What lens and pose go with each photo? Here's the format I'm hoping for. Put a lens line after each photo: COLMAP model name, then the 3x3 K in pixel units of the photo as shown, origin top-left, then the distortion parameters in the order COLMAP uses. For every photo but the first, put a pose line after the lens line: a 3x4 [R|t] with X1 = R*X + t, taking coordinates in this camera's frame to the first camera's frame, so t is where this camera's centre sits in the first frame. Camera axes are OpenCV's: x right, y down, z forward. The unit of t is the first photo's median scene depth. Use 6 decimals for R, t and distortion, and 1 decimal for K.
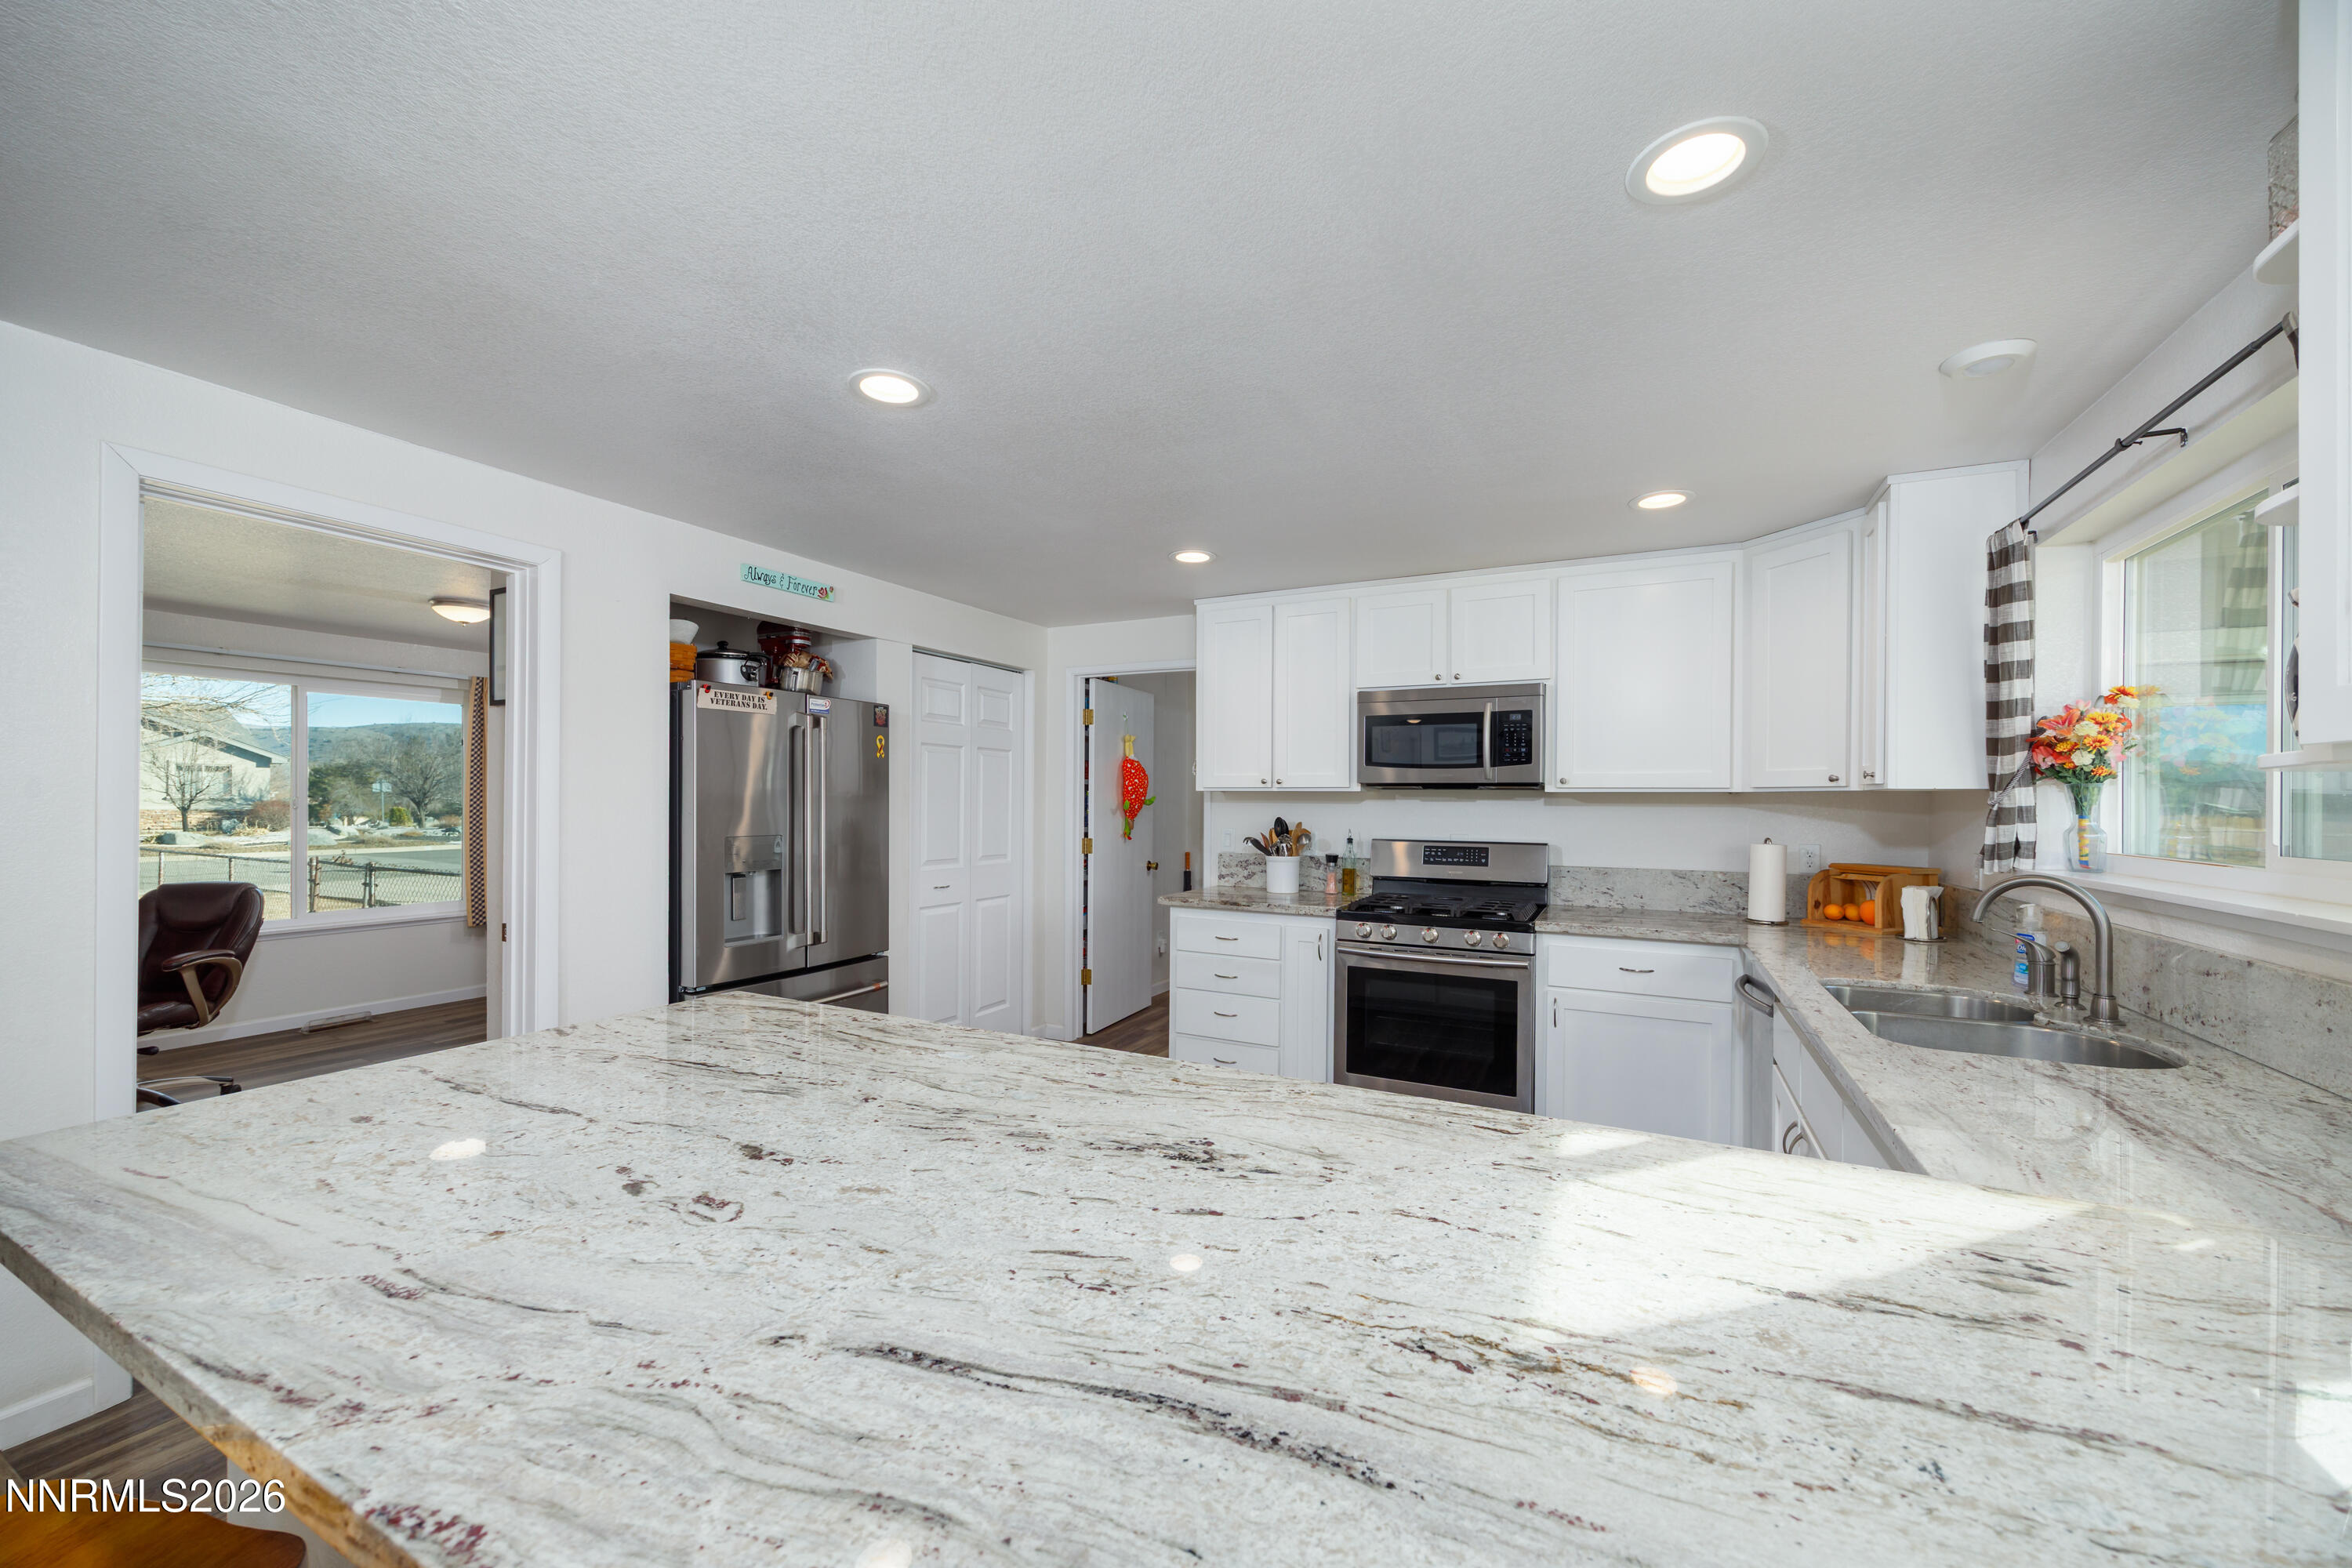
lens RADIAL K [[903.8, 0, 1175.6], [0, 903.8, 793.6], [0, 0, 1]] dist [-0.004394, -0.000332]
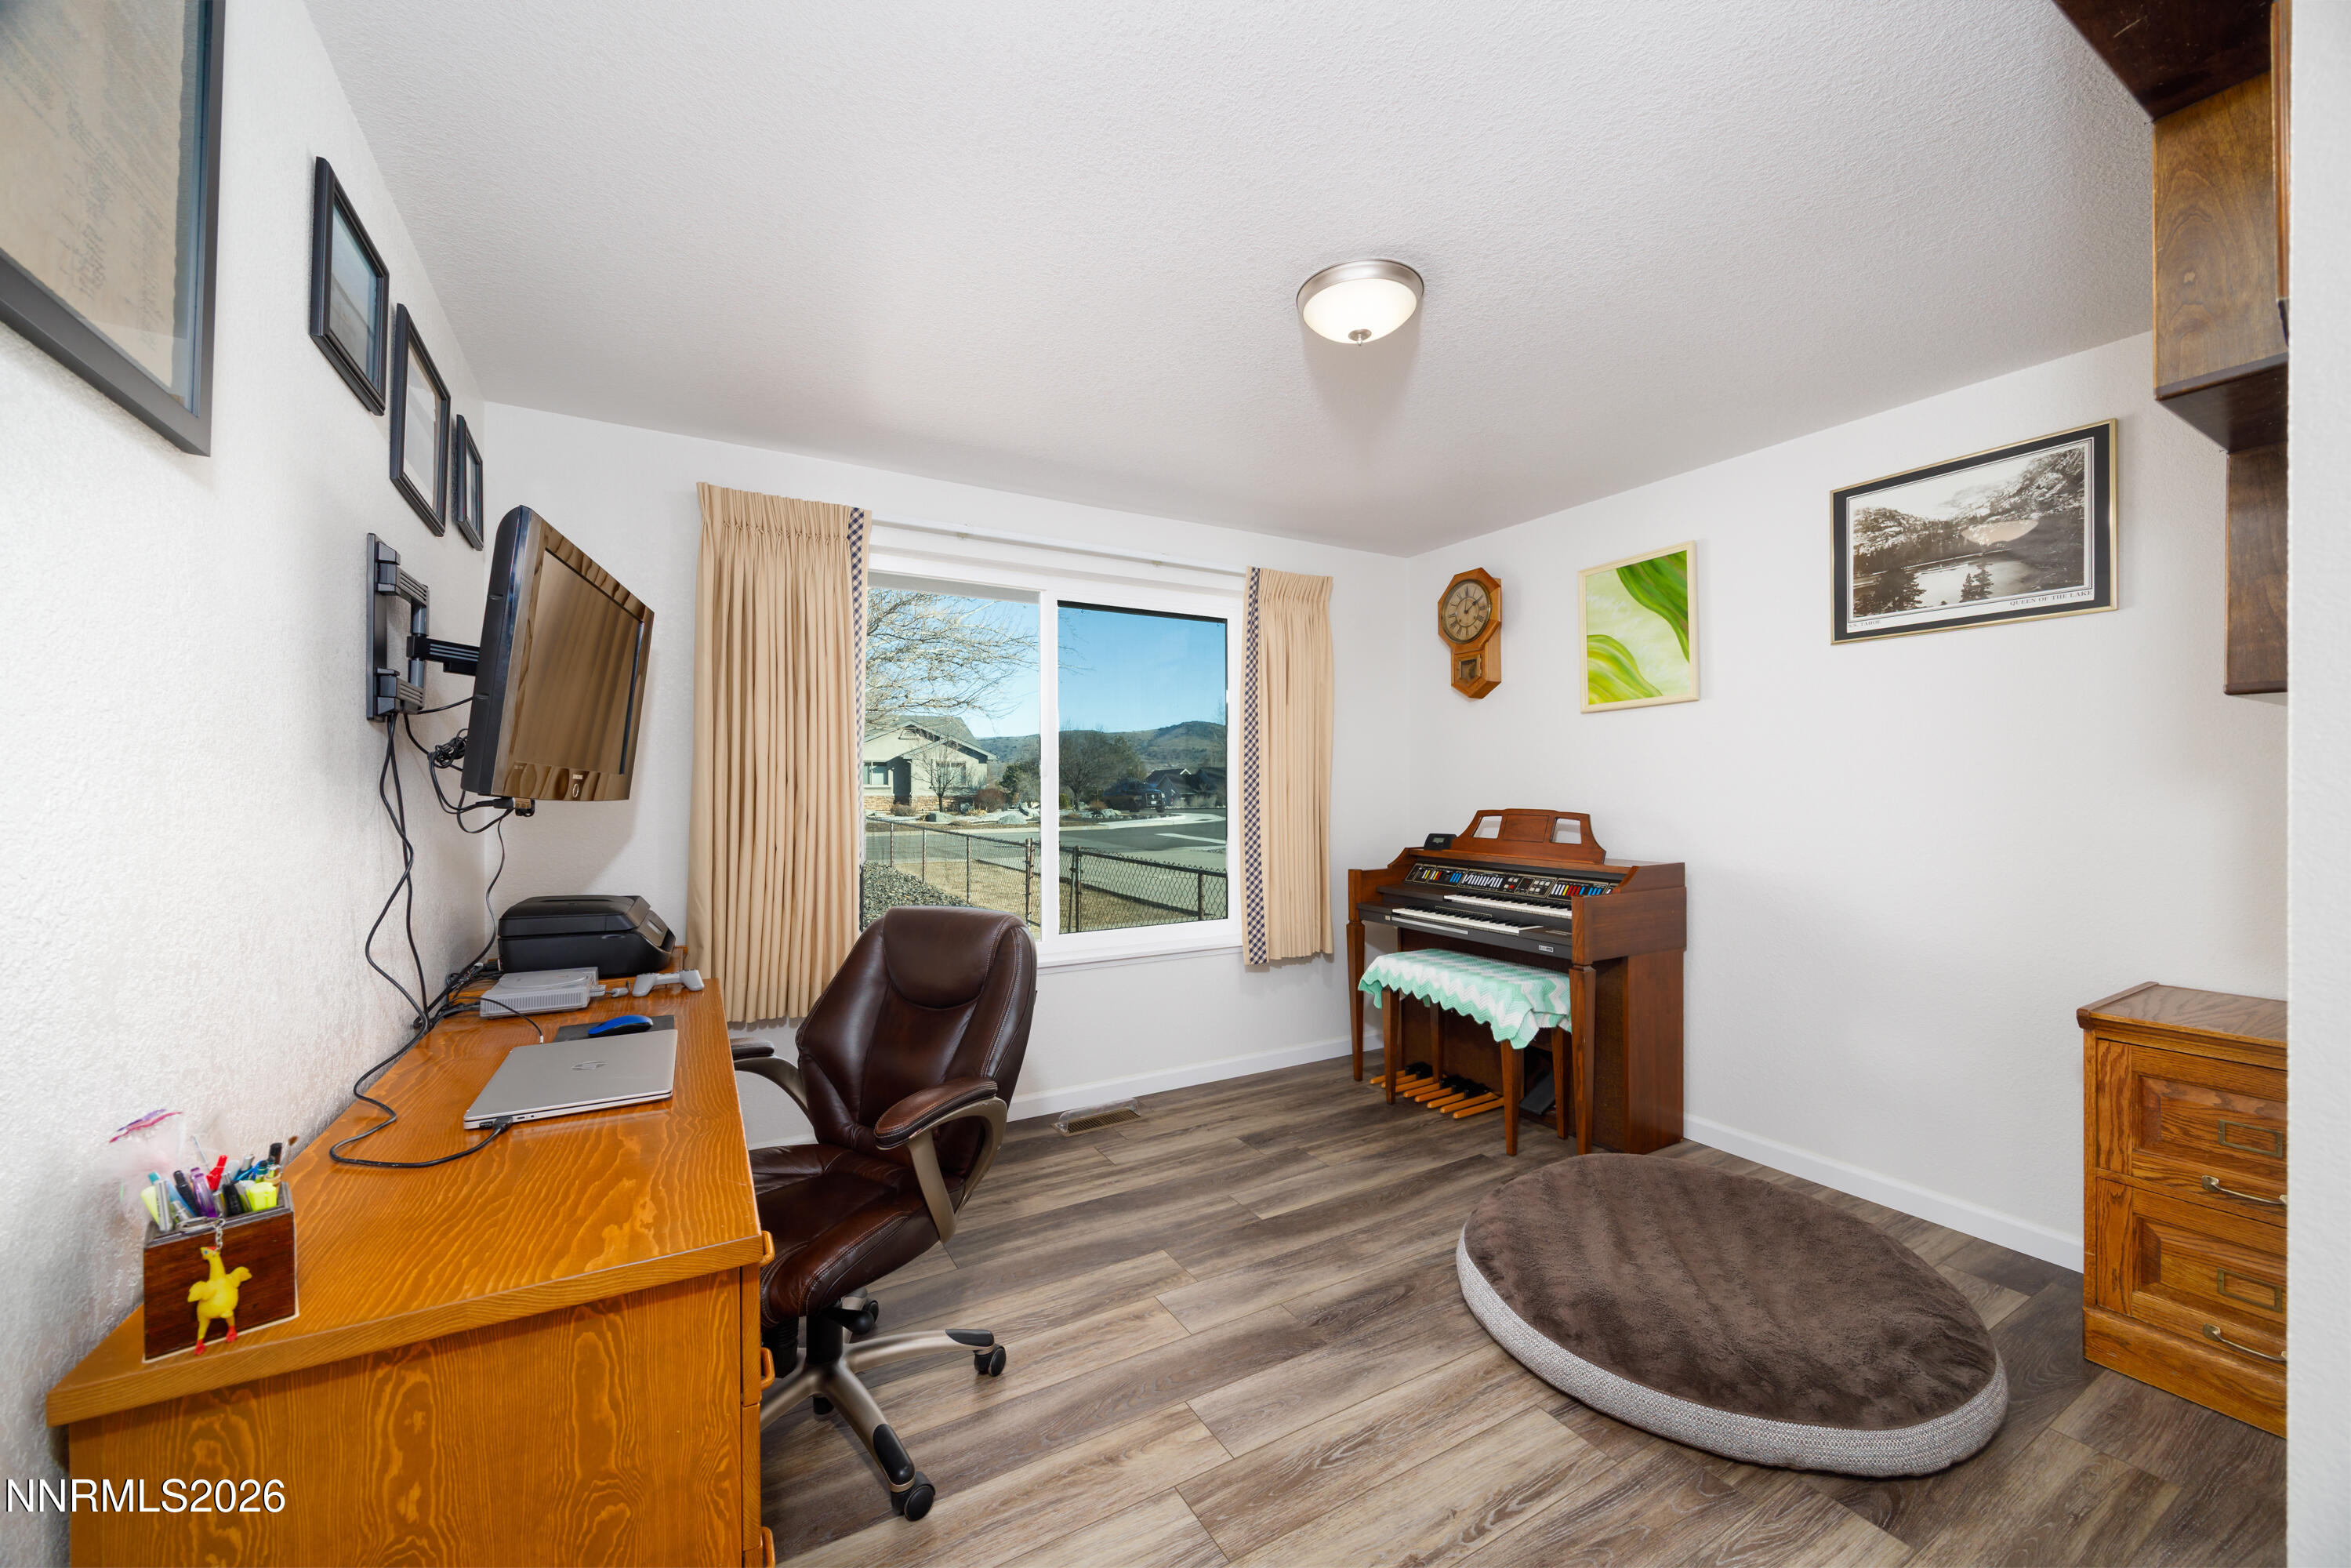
lens RADIAL K [[903.5, 0, 1183.1], [0, 903.5, 776.0], [0, 0, 1]] dist [-0.004394, -0.000332]
pose [[0.840423, -0.014178, -0.541746, -0.727487], [0.012074, 0.999899, -0.007437, 0.031434], [0.541797, -0.000291, 0.840509, 0.677276]]
